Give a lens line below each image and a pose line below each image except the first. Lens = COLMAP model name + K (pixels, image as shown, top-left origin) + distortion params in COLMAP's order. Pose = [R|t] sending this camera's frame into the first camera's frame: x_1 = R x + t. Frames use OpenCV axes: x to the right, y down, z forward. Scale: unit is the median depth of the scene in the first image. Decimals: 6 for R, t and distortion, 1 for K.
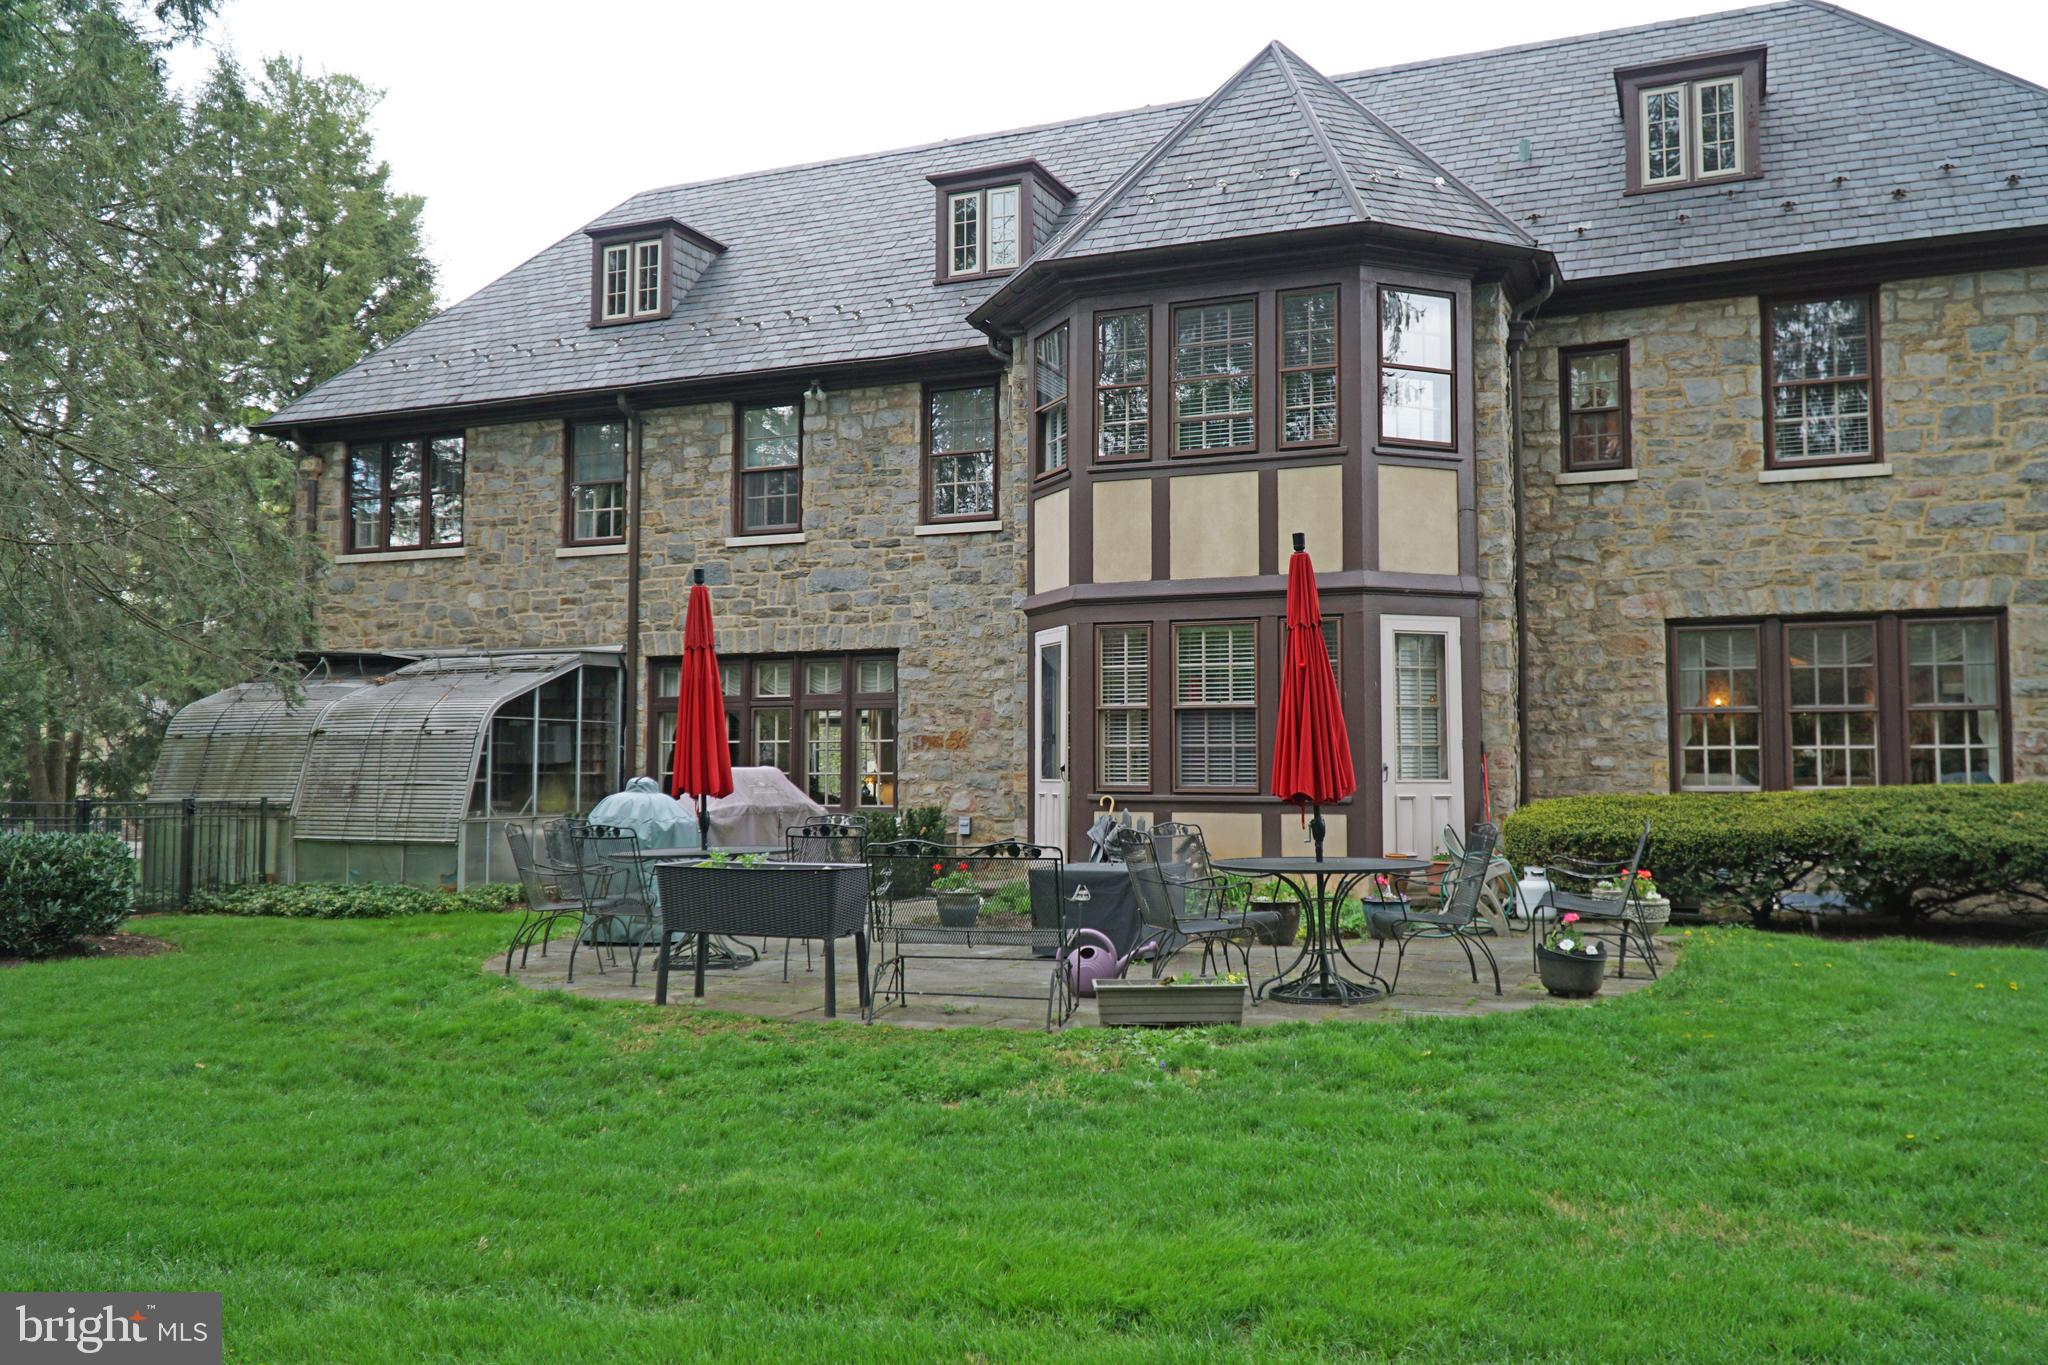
lens RADIAL K [[1636.6, 0, 1023.6], [0, 1636.6, 673.8], [0, 0, 1]] dist [0.006124, -0.027234]
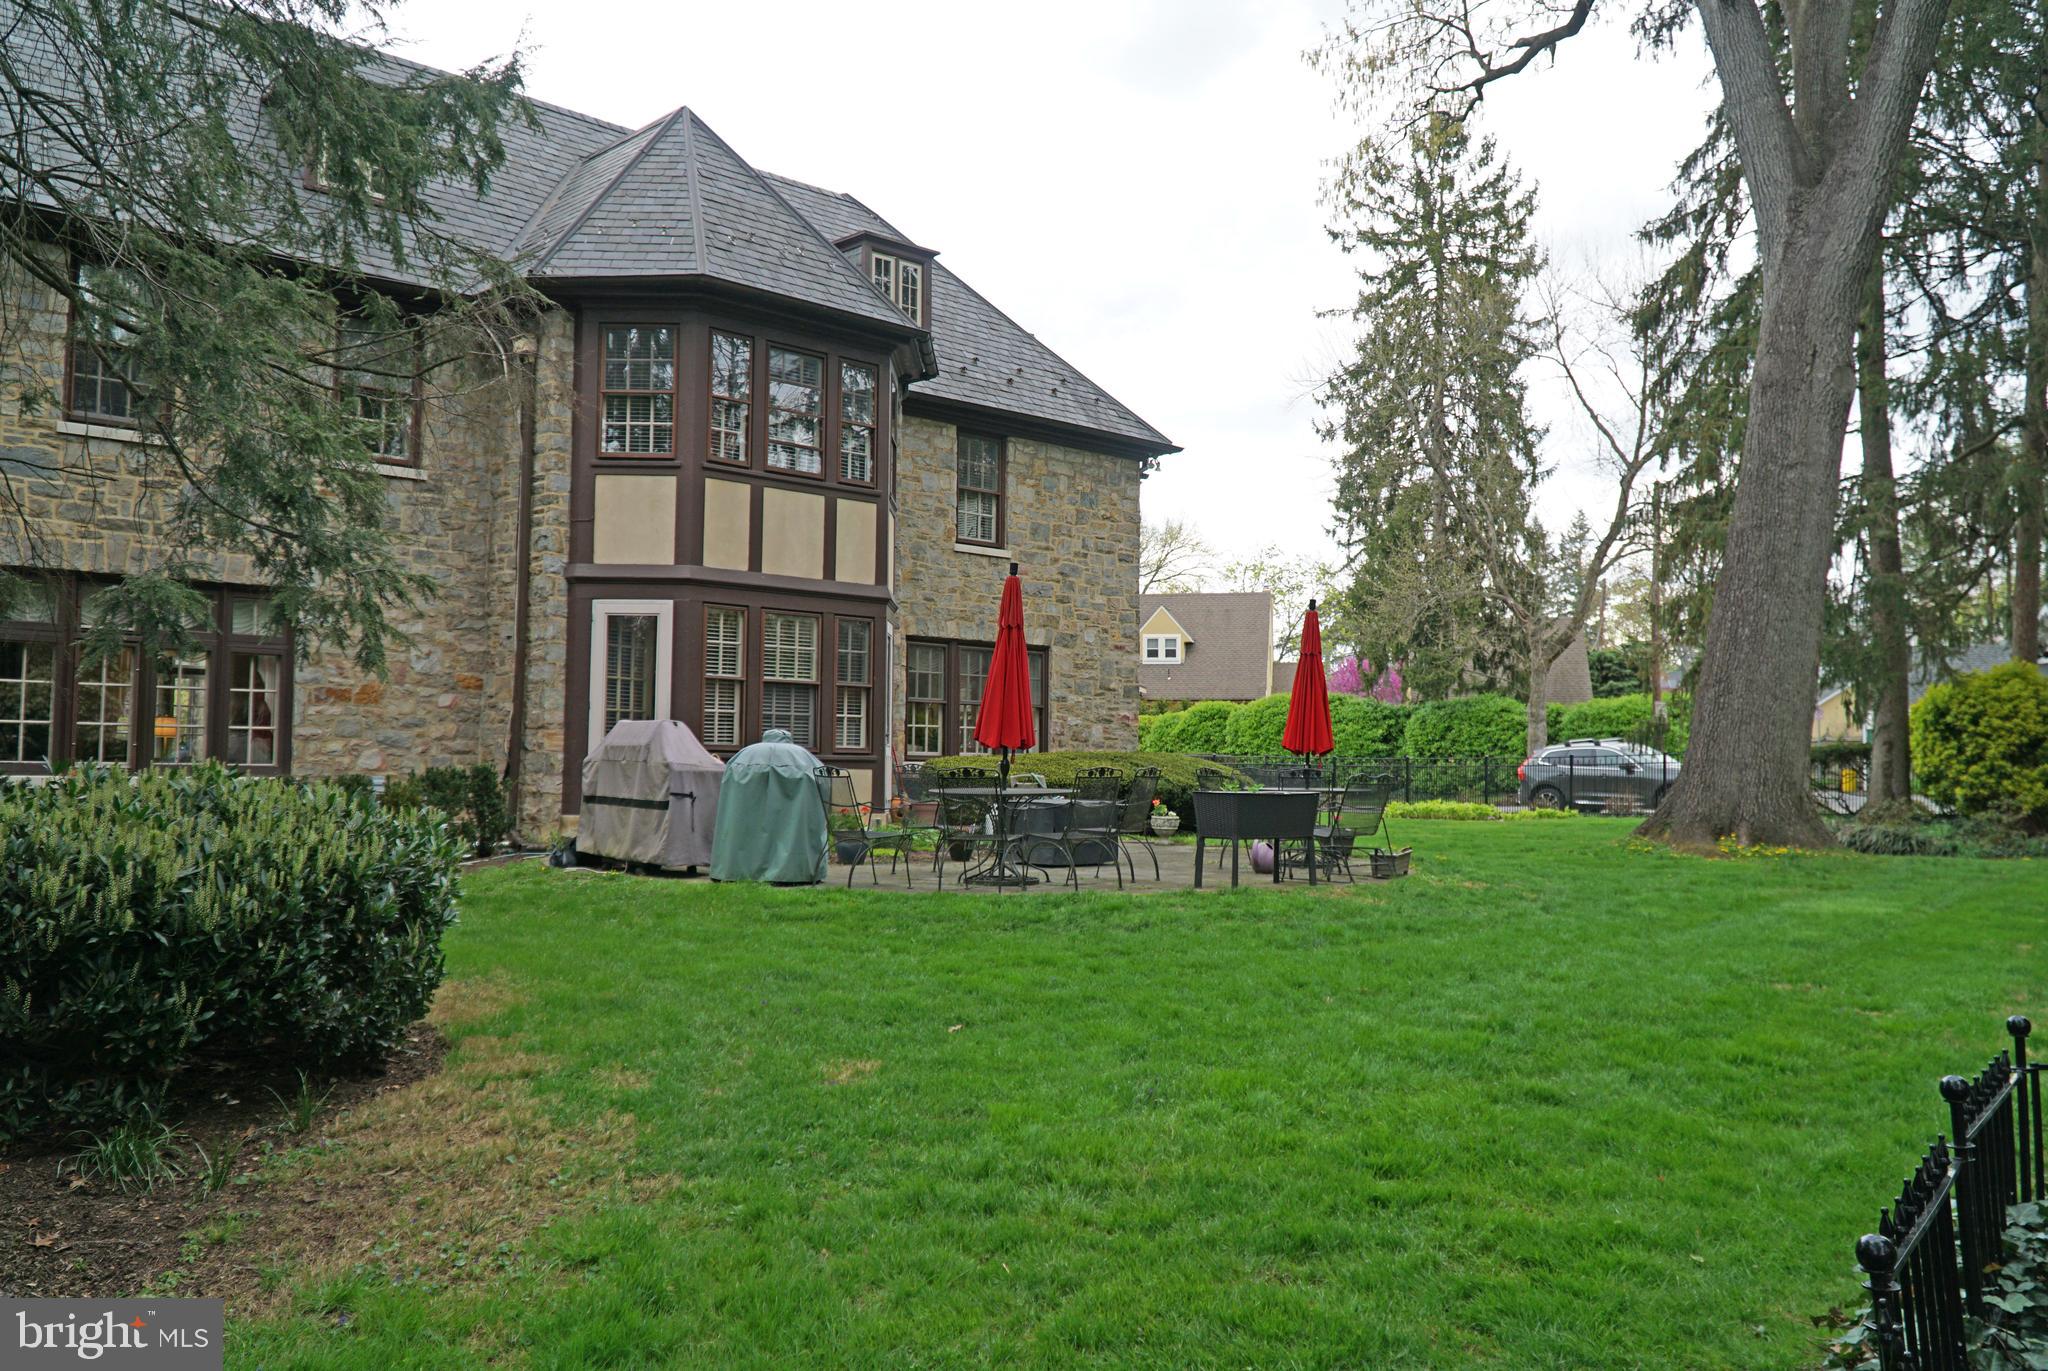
lens RADIAL K [[1636.6, 0, 1013.7], [0, 1636.6, 684.9], [0, 0, 1]] dist [0.006124, -0.027234]
pose [[0.400033, 0.049982, 0.915137, -0.899197], [-0.066933, 0.997439, -0.025219, 0.040477], [-0.914053, -0.051164, 0.402354, 0.339918]]
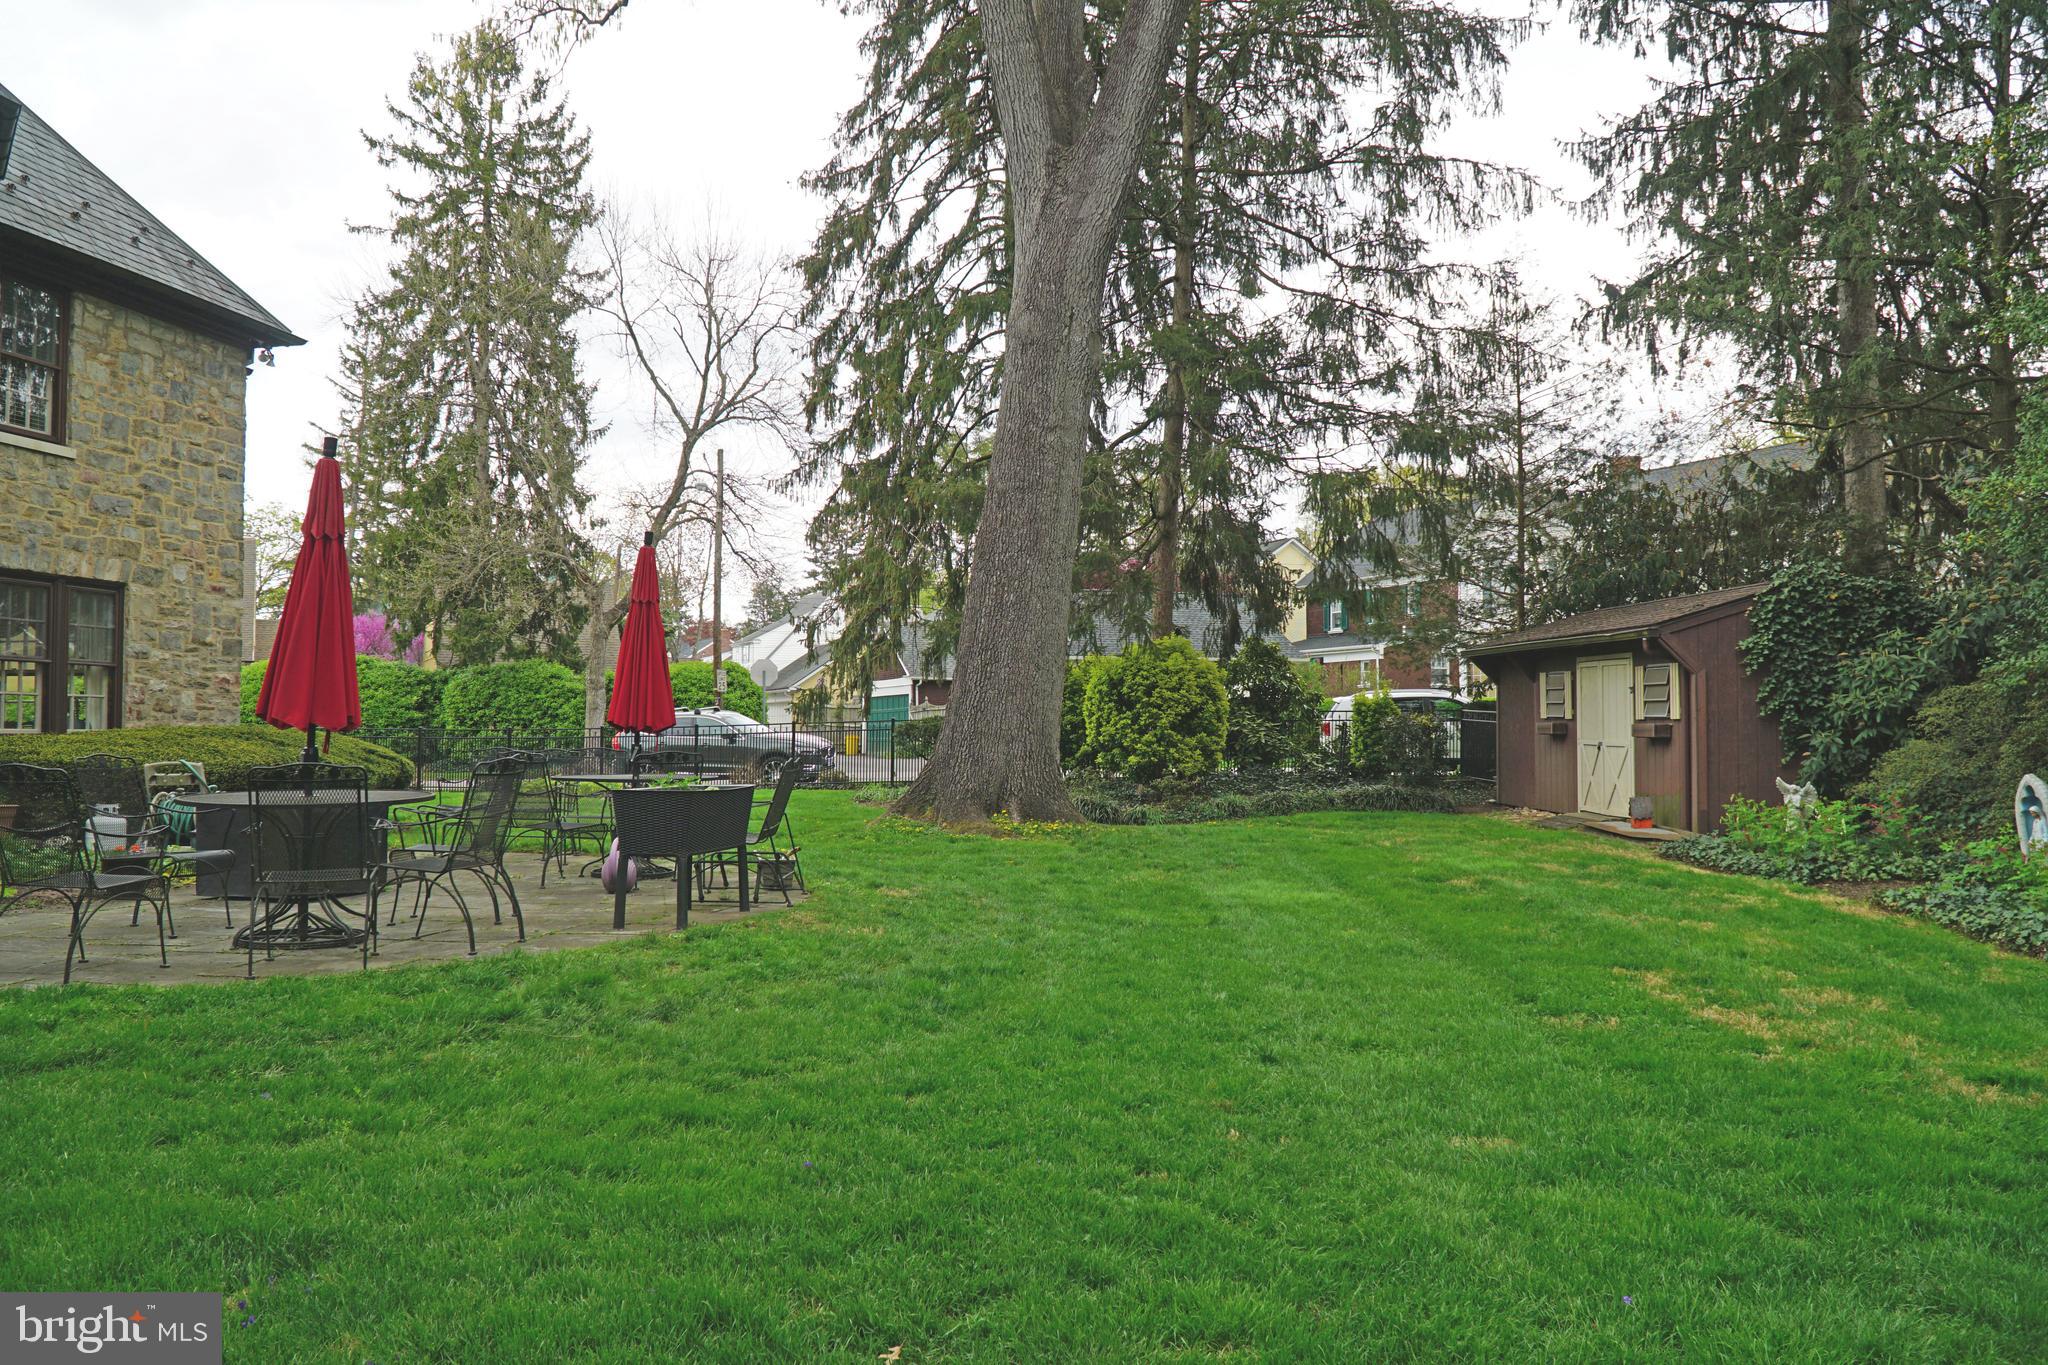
lens RADIAL K [[1636.6, 0, 1015.8], [0, 1636.6, 671.7], [0, 0, 1]] dist [0.006124, -0.027234]
pose [[-0.201594, 0.039954, 0.978654, -0.707713], [-0.060266, 0.996769, -0.053108, 0.047797], [-0.977613, -0.069686, -0.198535, 0.554616]]
